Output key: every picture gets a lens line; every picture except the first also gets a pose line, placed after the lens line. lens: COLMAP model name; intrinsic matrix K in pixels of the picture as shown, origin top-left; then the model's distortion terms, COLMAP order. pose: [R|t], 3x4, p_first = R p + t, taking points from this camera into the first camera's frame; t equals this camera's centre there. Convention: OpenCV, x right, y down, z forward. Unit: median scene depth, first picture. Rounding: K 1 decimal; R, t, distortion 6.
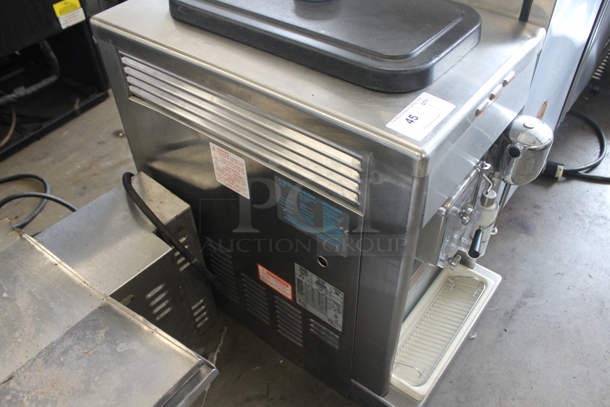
lens RADIAL K [[514.7, 0, 305.2], [0, 514.7, 205.4], [0, 0, 1]] dist [-0.136913, 0.112132]
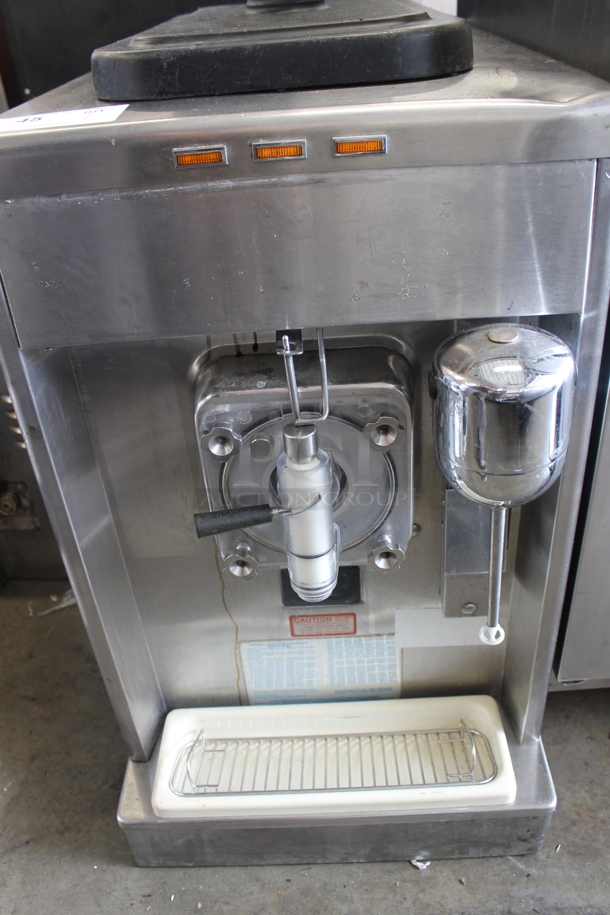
lens RADIAL K [[772.0, 0, 307.4], [0, 772.0, 457.0], [0, 0, 1]] dist [-0.136913, 0.112132]
pose [[0.614035, 0.429614, -0.662112, 0.462288], [-0.513287, 0.854619, 0.078507, -0.033470], [0.599582, 0.291647, 0.745281, 0.304522]]
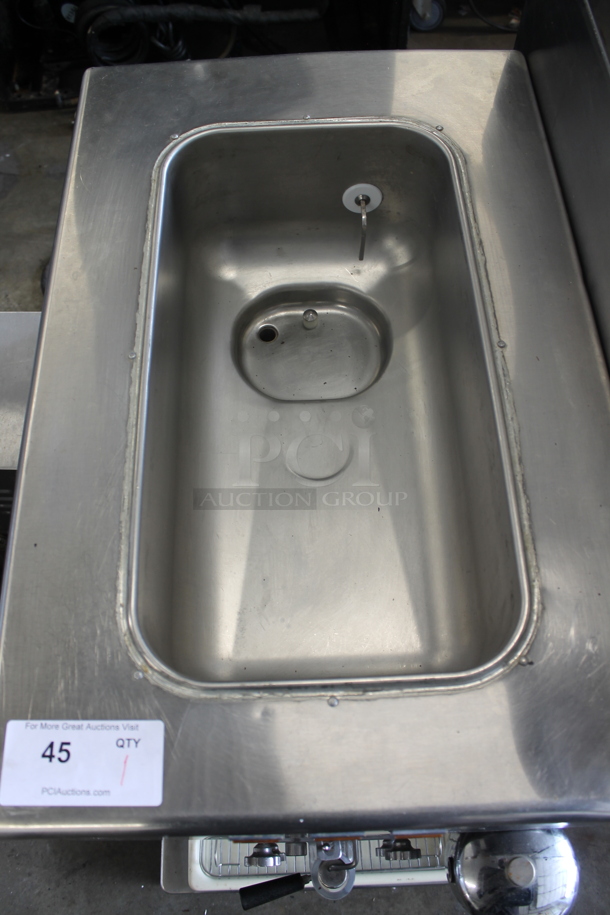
lens RADIAL K [[772.0, 0, 301.5], [0, 772.0, 457.4], [0, 0, 1]] dist [-0.136913, 0.112132]
pose [[0.644604, 0.693029, -0.322795, 0.172134], [-0.533988, 0.710293, 0.458629, -0.357297], [0.547123, -0.123265, 0.827927, 0.250605]]
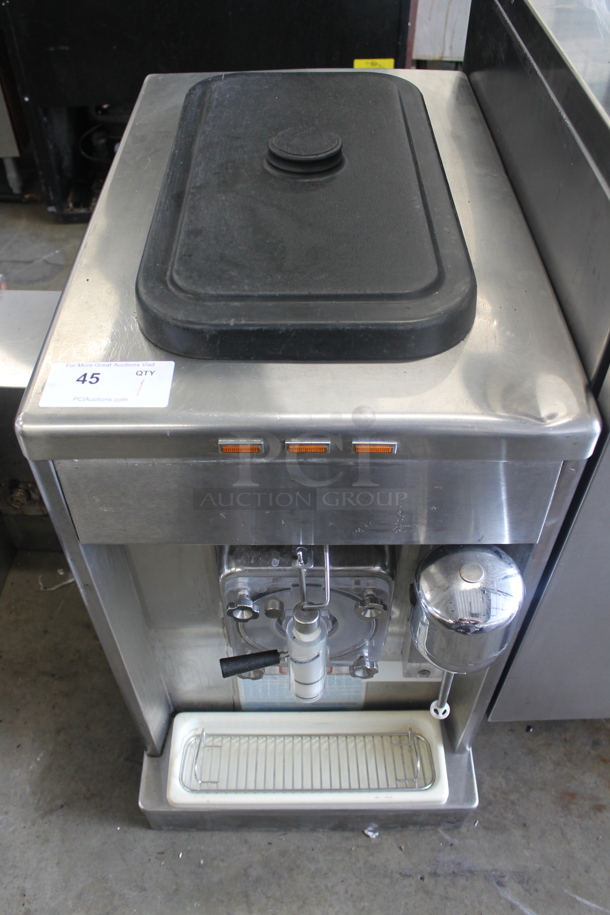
lens RADIAL K [[772.0, 0, 298.5], [0, 772.0, 455.5], [0, 0, 1]] dist [-0.136913, 0.112132]
pose [[0.619808, 0.593603, -0.513297, 0.390562], [-0.555979, 0.793770, 0.246610, -0.202558], [0.553828, 0.132531, 0.822016, 0.172979]]
